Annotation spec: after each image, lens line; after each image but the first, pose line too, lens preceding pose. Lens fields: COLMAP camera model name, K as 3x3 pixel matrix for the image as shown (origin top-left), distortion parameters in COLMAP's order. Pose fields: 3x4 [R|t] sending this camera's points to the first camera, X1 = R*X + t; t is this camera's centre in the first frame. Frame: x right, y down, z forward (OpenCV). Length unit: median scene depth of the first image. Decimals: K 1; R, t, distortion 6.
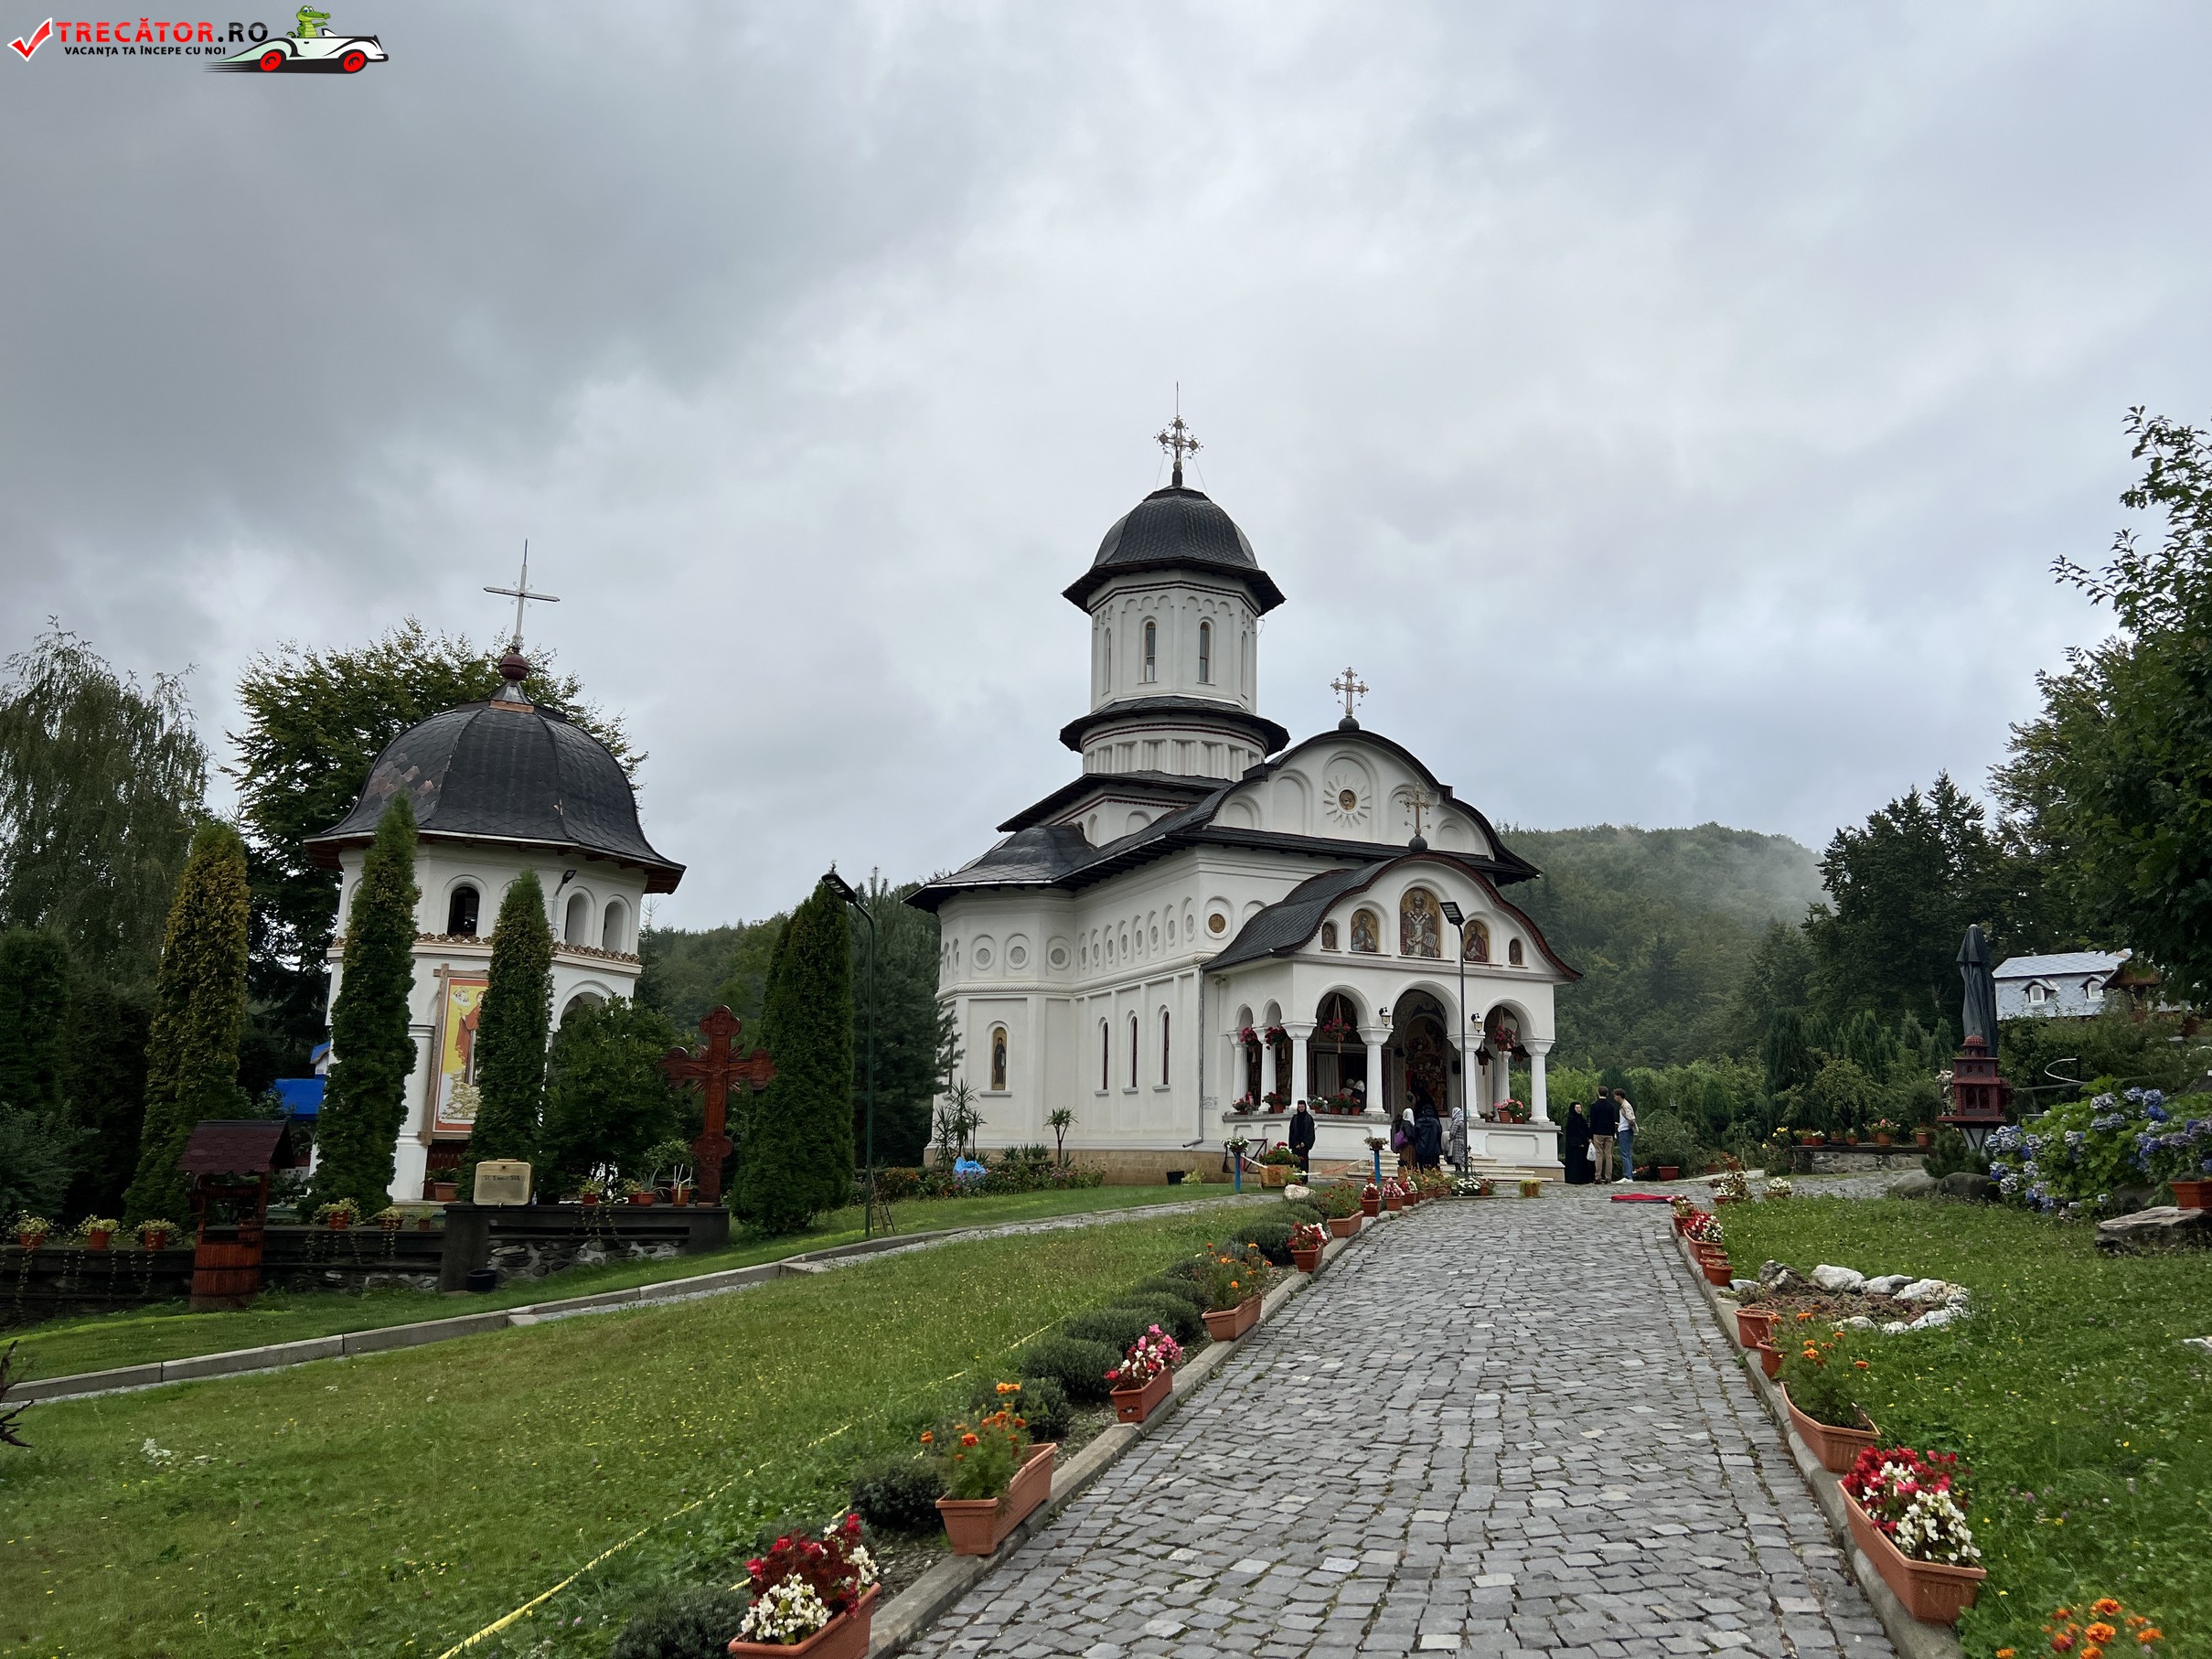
lens RADIAL K [[1618.1, 0, 1135.3], [0, 1618.1, 856.4], [0, 0, 1]] dist [0.147154, -0.239074]
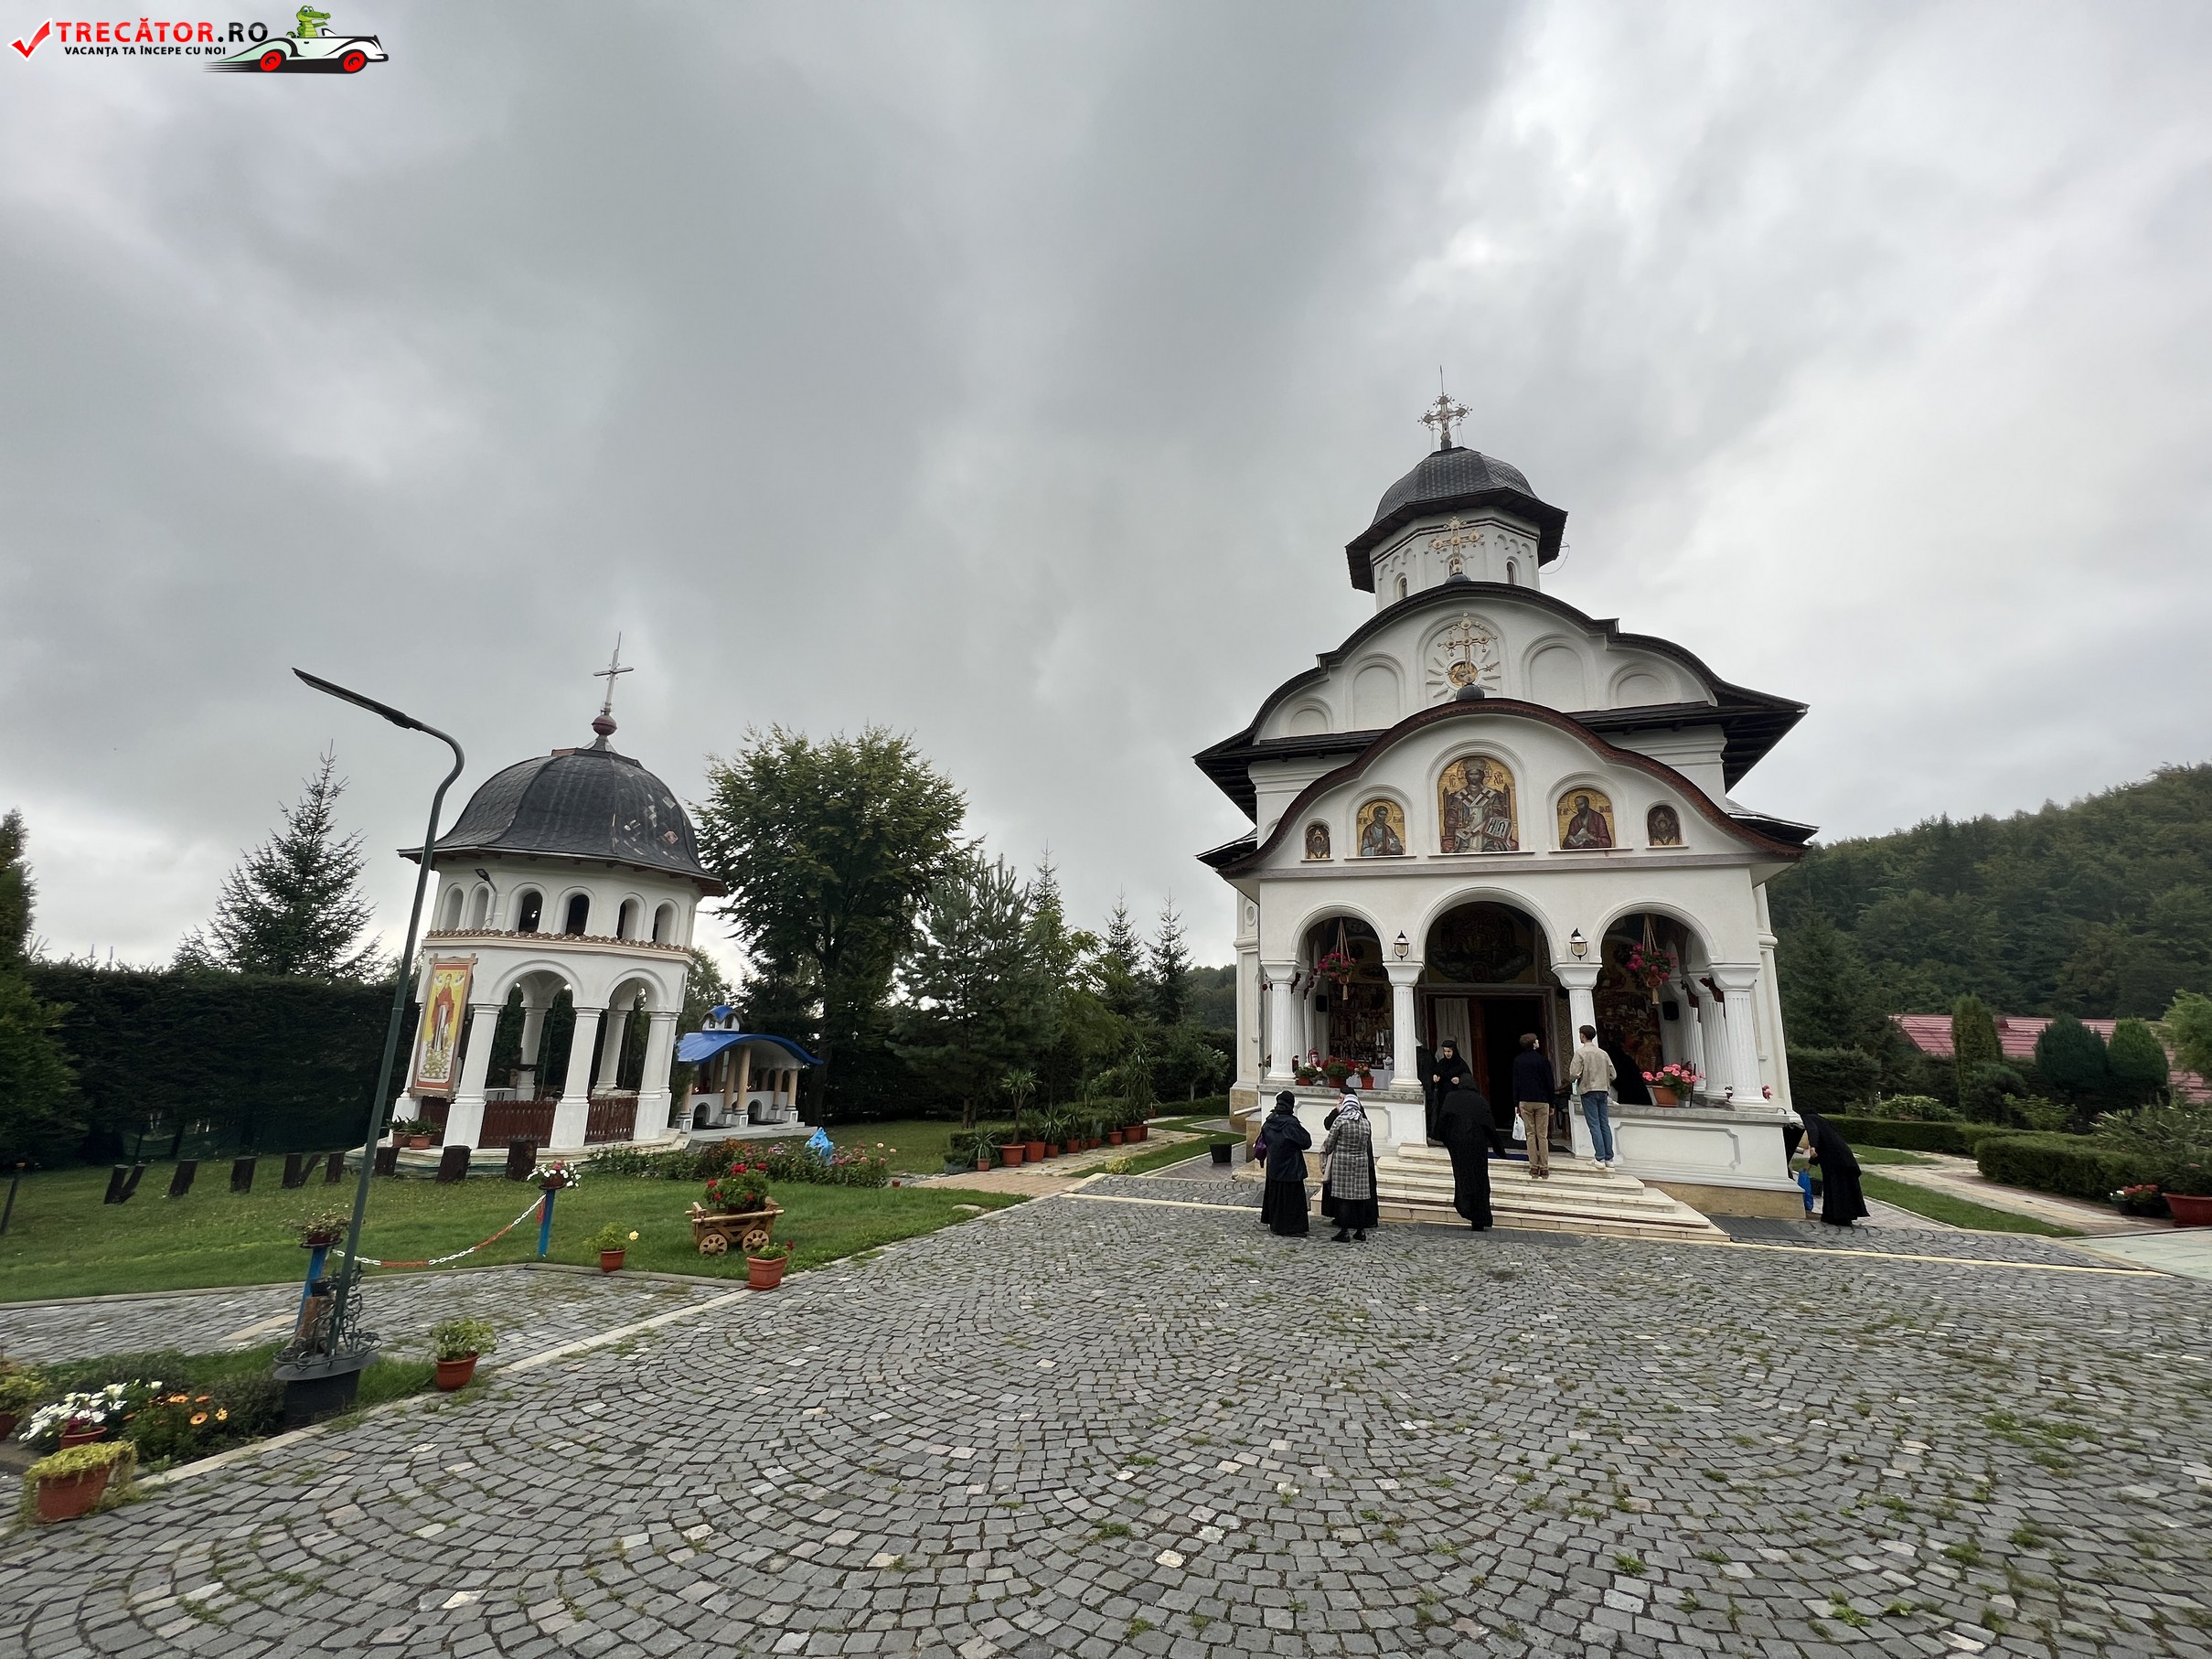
lens RADIAL K [[883.2, 0, 1115.3], [0, 883.2, 830.4], [0, 0, 1]] dist [0.002073, -0.000033]
pose [[0.719975, -0.155646, -0.676321, 0.292157], [0.112556, 0.987812, -0.107510, 0.068933], [0.684812, 0.001280, 0.728719, 0.573932]]
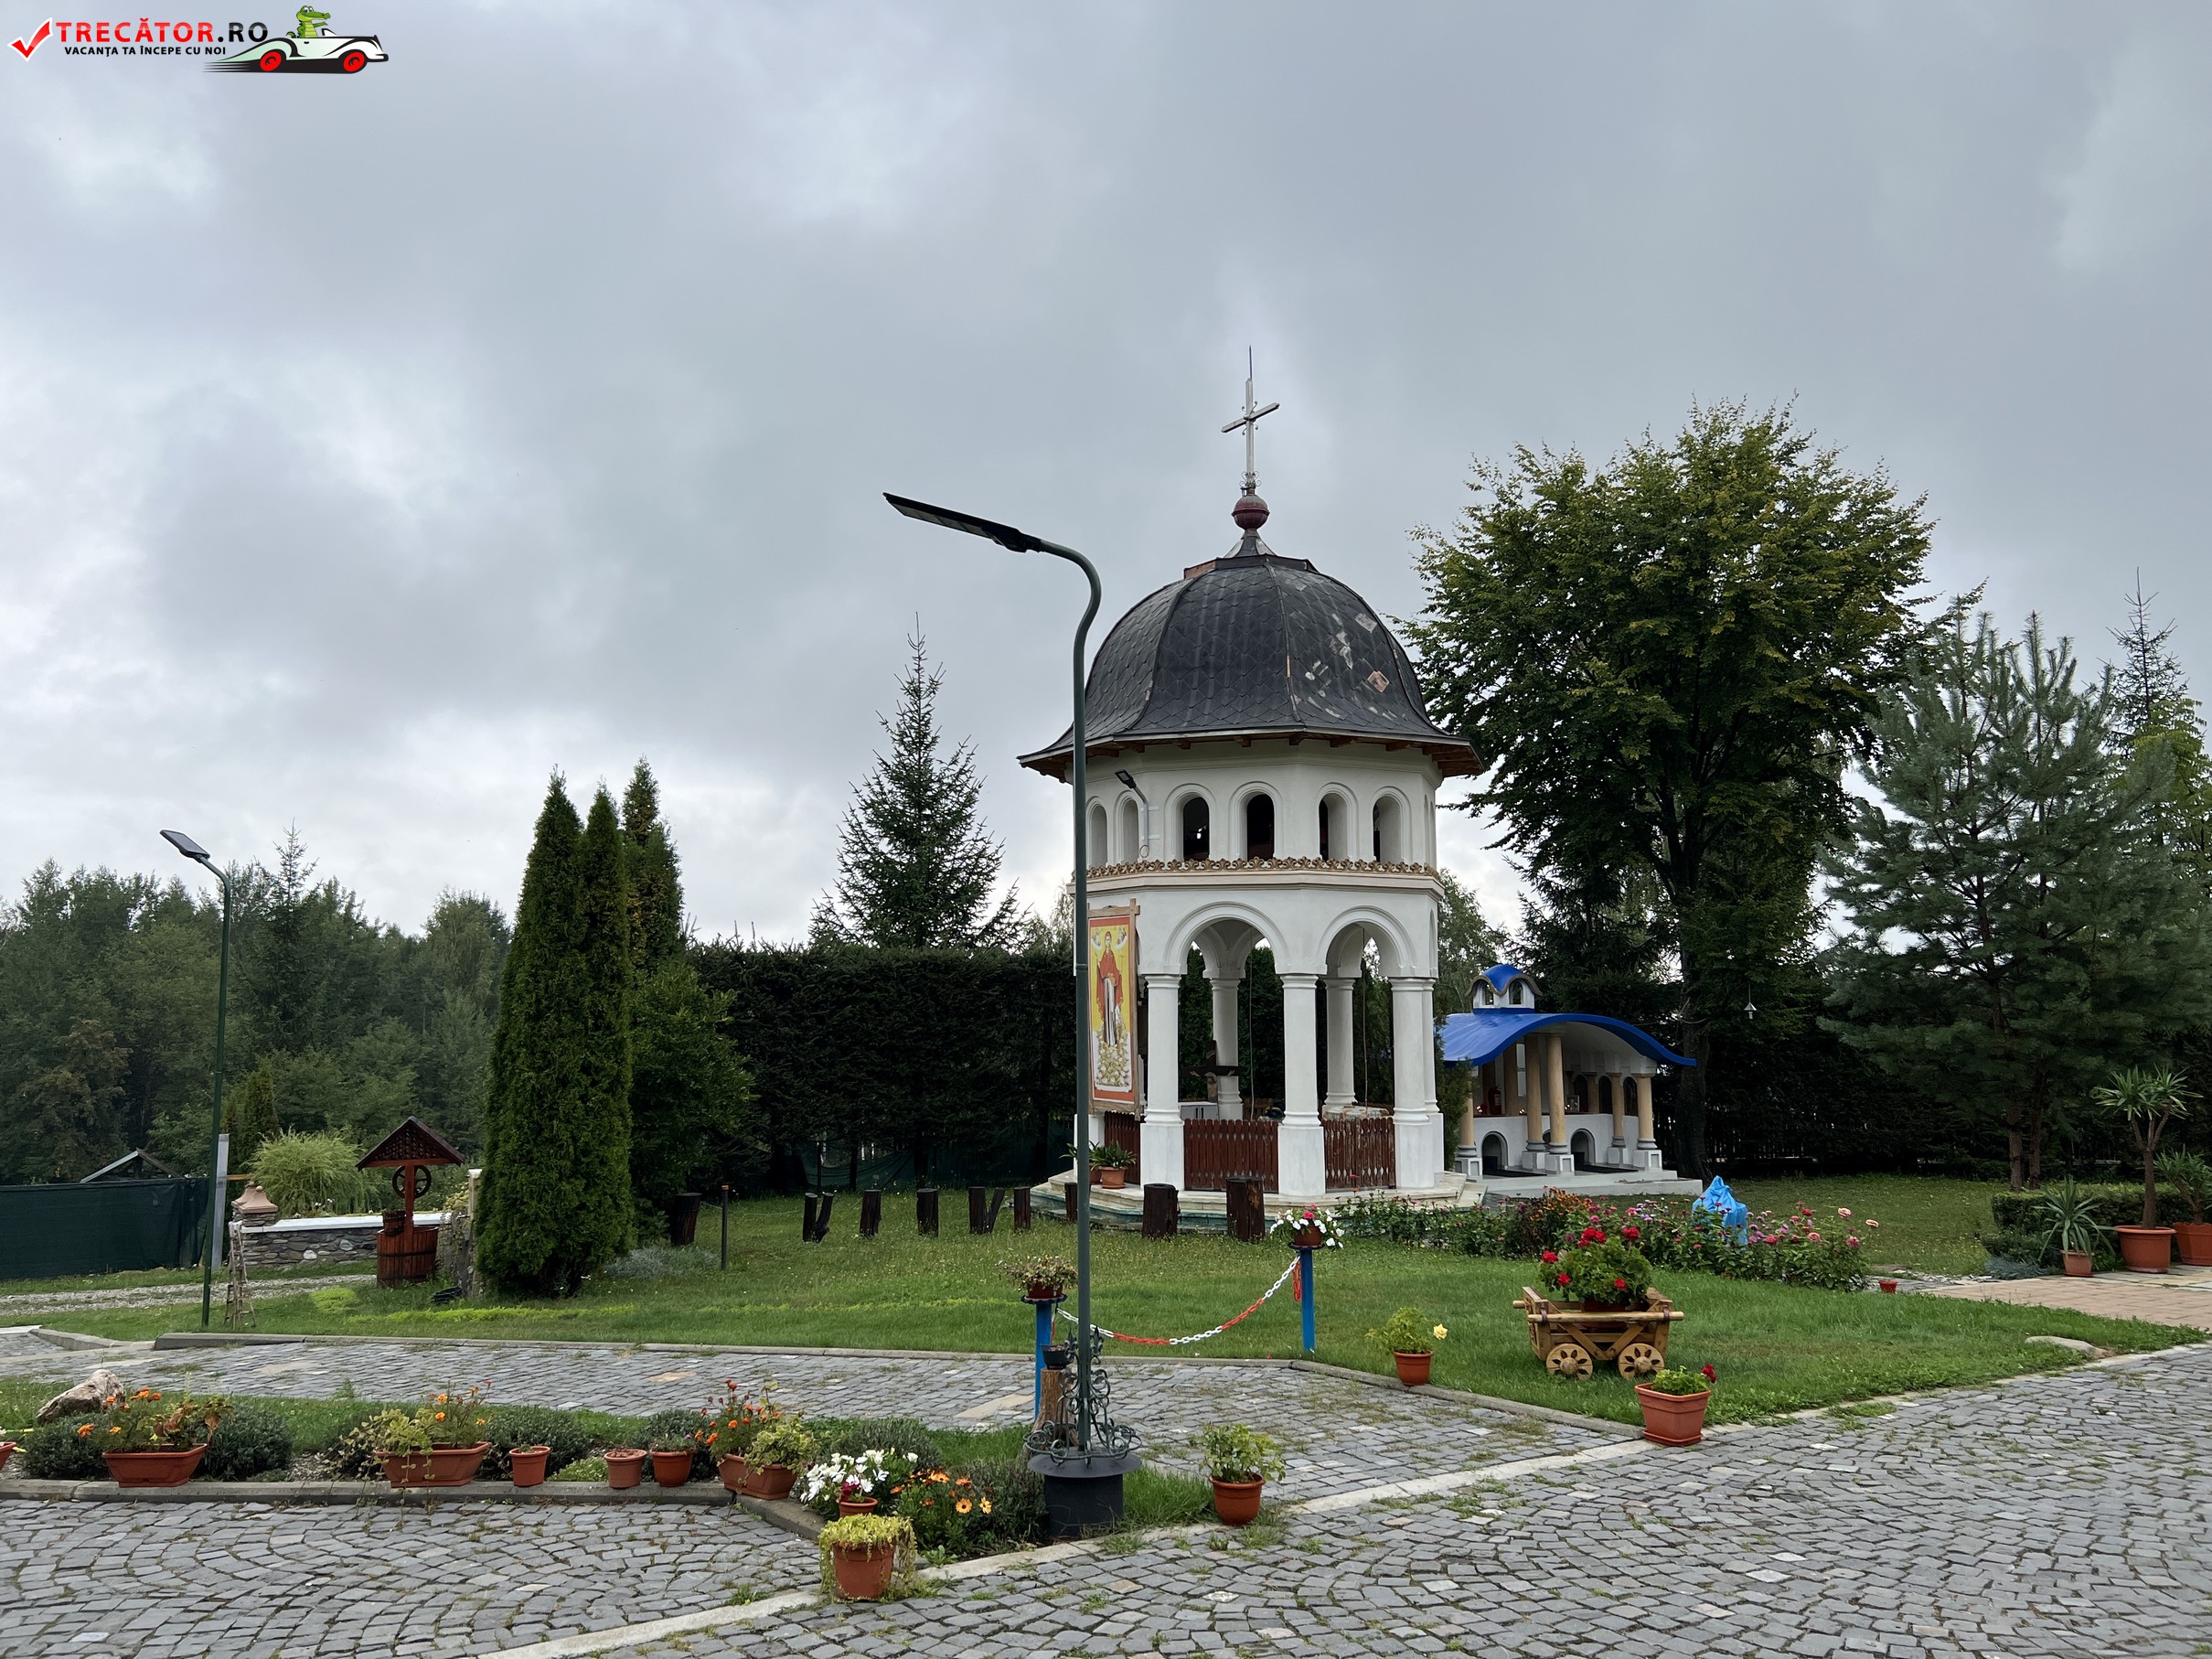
lens RADIAL K [[1669.2, 0, 1106.0], [0, 1669.2, 829.5], [0, 0, 1]] dist [0.055927, -0.060608]
pose [[0.173755, -0.126261, -0.976661, 0.286404], [0.182550, 0.978688, -0.094046, 0.073273], [0.967721, -0.161949, 0.193101, 0.566324]]
